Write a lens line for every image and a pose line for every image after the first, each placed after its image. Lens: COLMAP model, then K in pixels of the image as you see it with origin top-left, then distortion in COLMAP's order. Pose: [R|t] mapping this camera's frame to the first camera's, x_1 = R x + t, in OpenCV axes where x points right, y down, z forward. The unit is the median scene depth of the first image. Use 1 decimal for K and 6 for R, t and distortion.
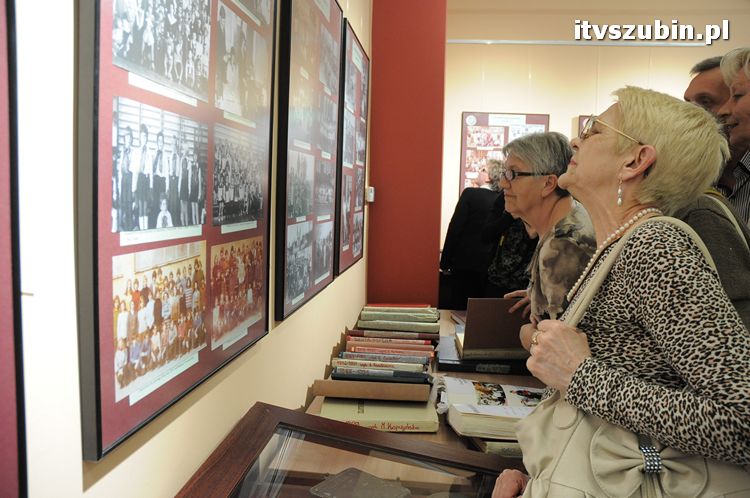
lens RADIAL K [[593.4, 0, 374.9], [0, 593.4, 248.9], [0, 0, 1]] dist [-0.011657, 0.000711]
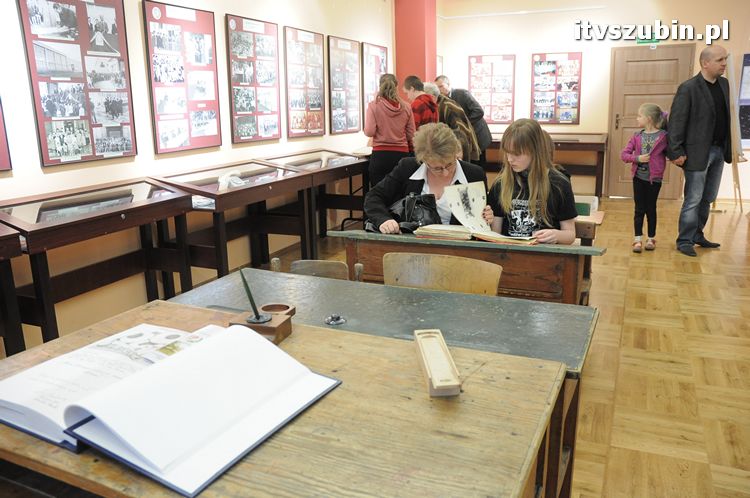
lens RADIAL K [[593.4, 0, 373.5], [0, 593.4, 248.1], [0, 0, 1]] dist [-0.011657, 0.000711]
pose [[0.950329, 0.032474, -0.309548, 1.994082], [0.009924, 0.990875, 0.134418, 0.499417], [0.311089, -0.130813, 0.941335, -4.044752]]
